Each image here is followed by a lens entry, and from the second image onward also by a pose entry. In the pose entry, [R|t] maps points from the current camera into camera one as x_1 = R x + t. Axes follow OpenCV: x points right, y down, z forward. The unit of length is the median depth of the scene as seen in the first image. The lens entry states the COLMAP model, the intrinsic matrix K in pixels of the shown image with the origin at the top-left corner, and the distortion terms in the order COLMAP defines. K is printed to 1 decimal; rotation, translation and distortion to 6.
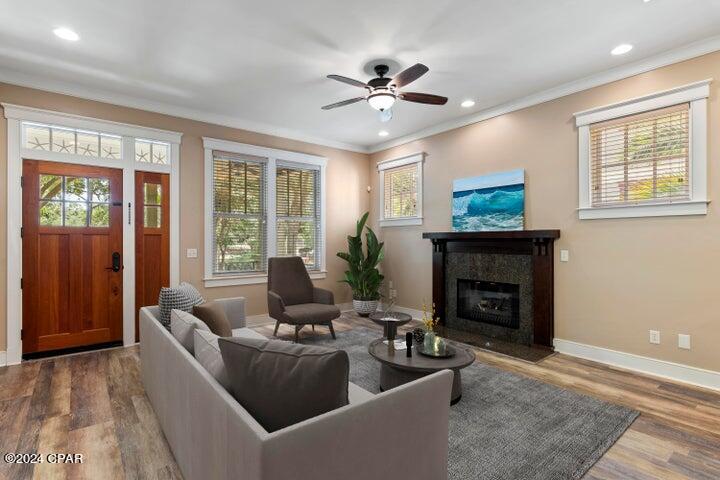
lens RADIAL K [[362.4, 0, 364.0], [0, 362.4, 247.3], [0, 0, 1]] dist [0.035041, -0.030534]
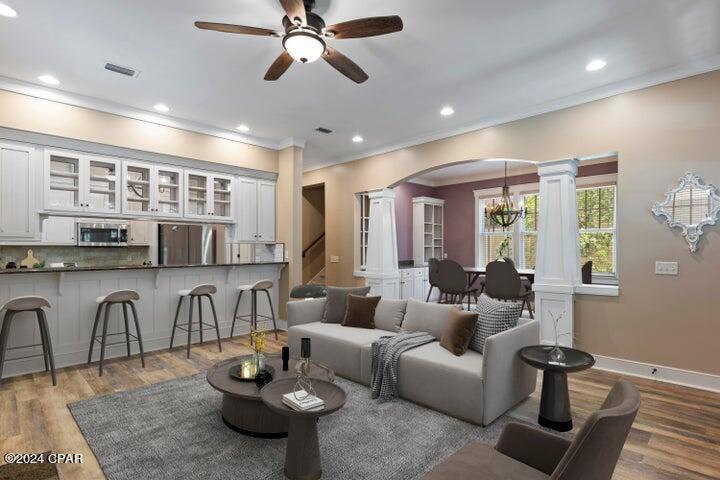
lens RADIAL K [[362.4, 0, 364.0], [0, 362.4, 247.3], [0, 0, 1]] dist [0.035041, -0.030534]
pose [[-0.996278, 0.019313, -0.084011, -0.061620], [0.019217, 0.999813, 0.001953, -0.035684], [0.084033, 0.000331, -0.996463, 1.555920]]
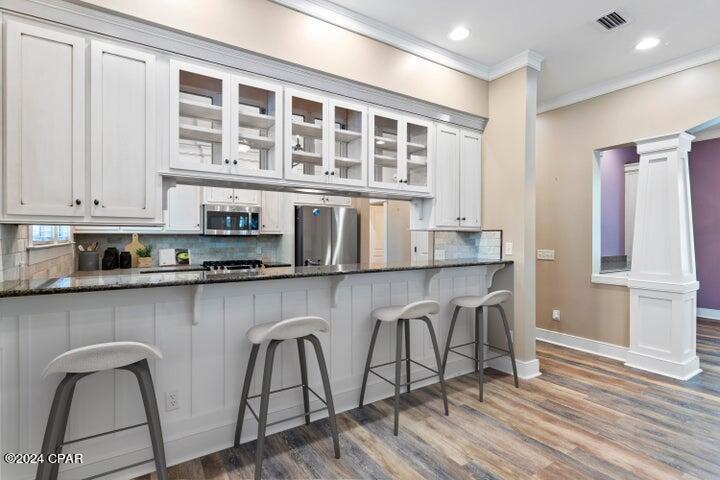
lens RADIAL K [[352.3, 0, 360.0], [0, 352.3, 240.0], [0, 0, 1]] dist [0.001951, 0.000013]
pose [[-0.992151, 0.016142, 0.123997, 0.381140], [0.016811, 0.999849, 0.004347, -0.040562], [-0.123908, 0.006397, -0.992273, 0.973139]]
